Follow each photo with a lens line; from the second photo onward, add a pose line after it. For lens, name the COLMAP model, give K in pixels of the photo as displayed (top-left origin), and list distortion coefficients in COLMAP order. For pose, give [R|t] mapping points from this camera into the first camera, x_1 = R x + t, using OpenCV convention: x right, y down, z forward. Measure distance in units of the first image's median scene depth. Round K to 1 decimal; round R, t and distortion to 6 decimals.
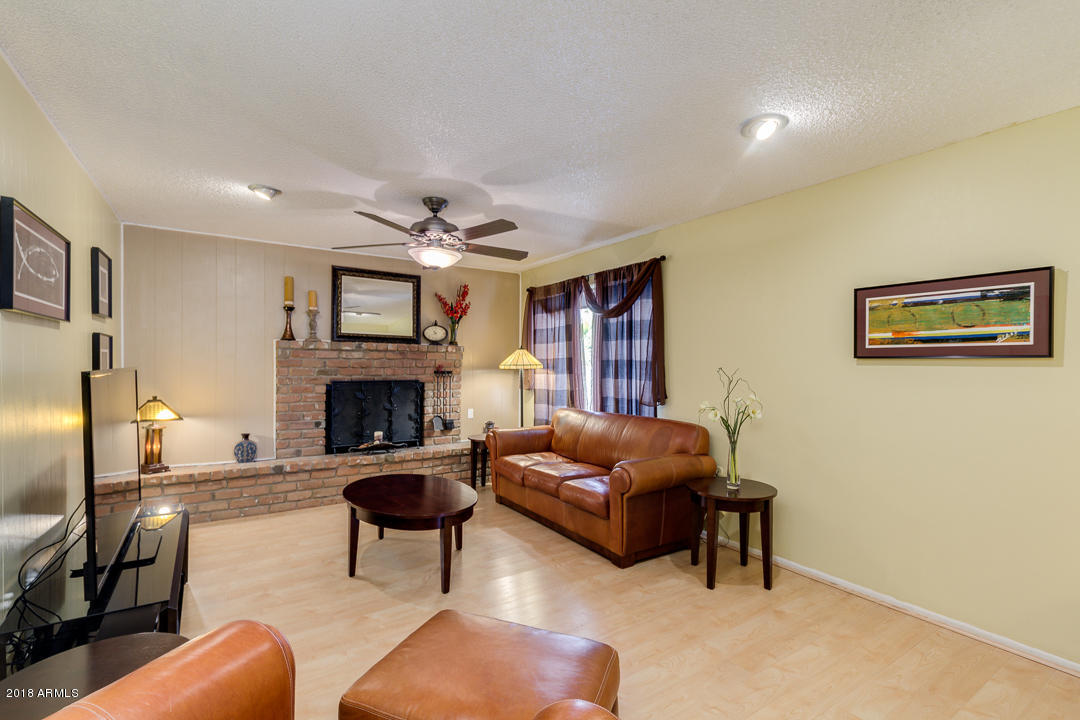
lens RADIAL K [[496.7, 0, 547.9], [0, 496.7, 369.7], [0, 0, 1]] dist [0.000245, 0.000040]
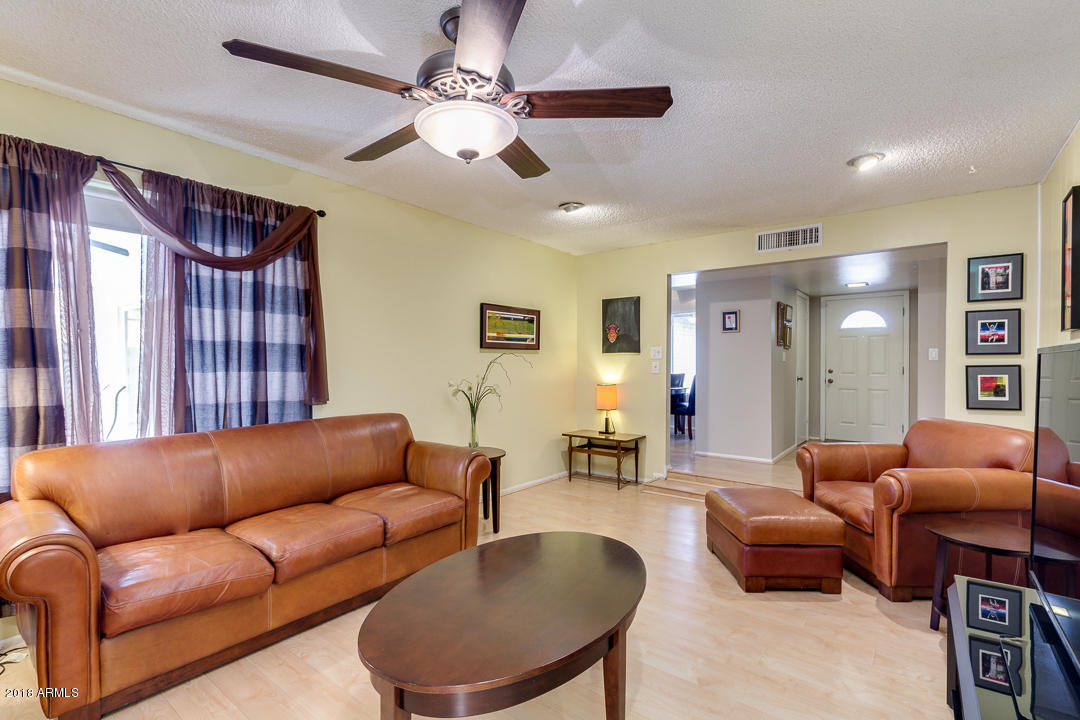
lens RADIAL K [[496.7, 0, 547.9], [0, 496.7, 369.7], [0, 0, 1]] dist [0.000245, 0.000040]
pose [[-0.326343, -0.030043, 0.944774, -0.522466], [0.001624, 0.999476, 0.032343, -0.003807], [-0.945250, 0.012089, -0.326123, 0.765571]]
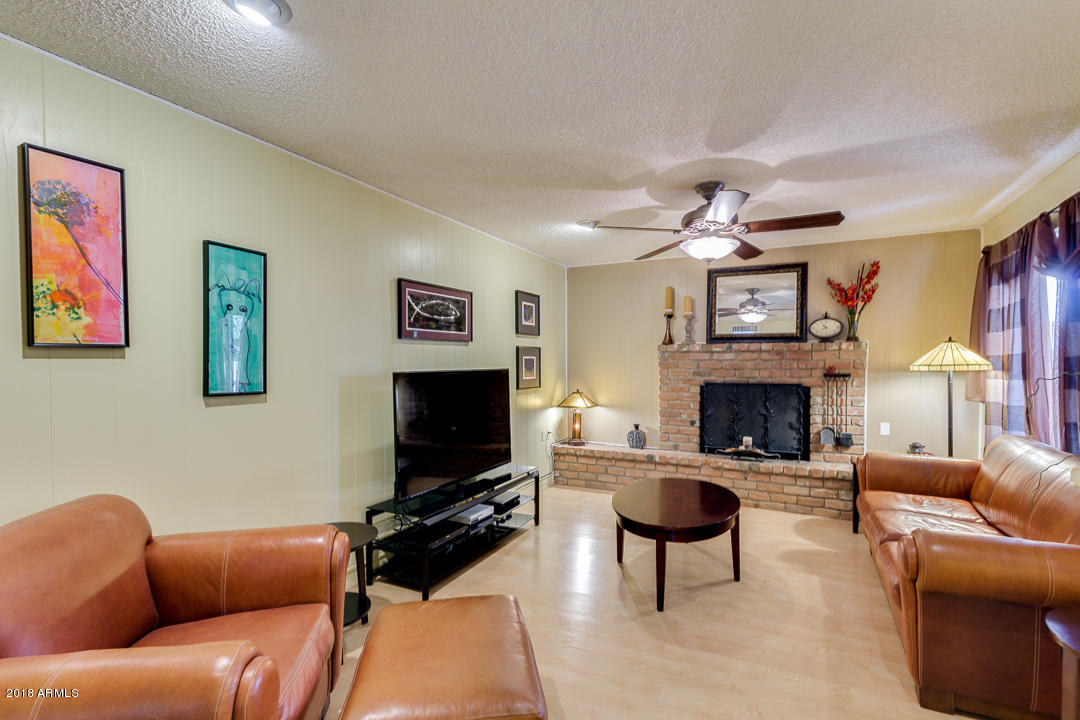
lens RADIAL K [[496.7, 0, 547.9], [0, 496.7, 369.7], [0, 0, 1]] dist [0.000245, 0.000040]
pose [[0.490602, 0.002346, -0.871381, 0.302594], [-0.004351, 0.999991, 0.000243, -0.001843], [0.871373, 0.003672, 0.490607, 0.212401]]
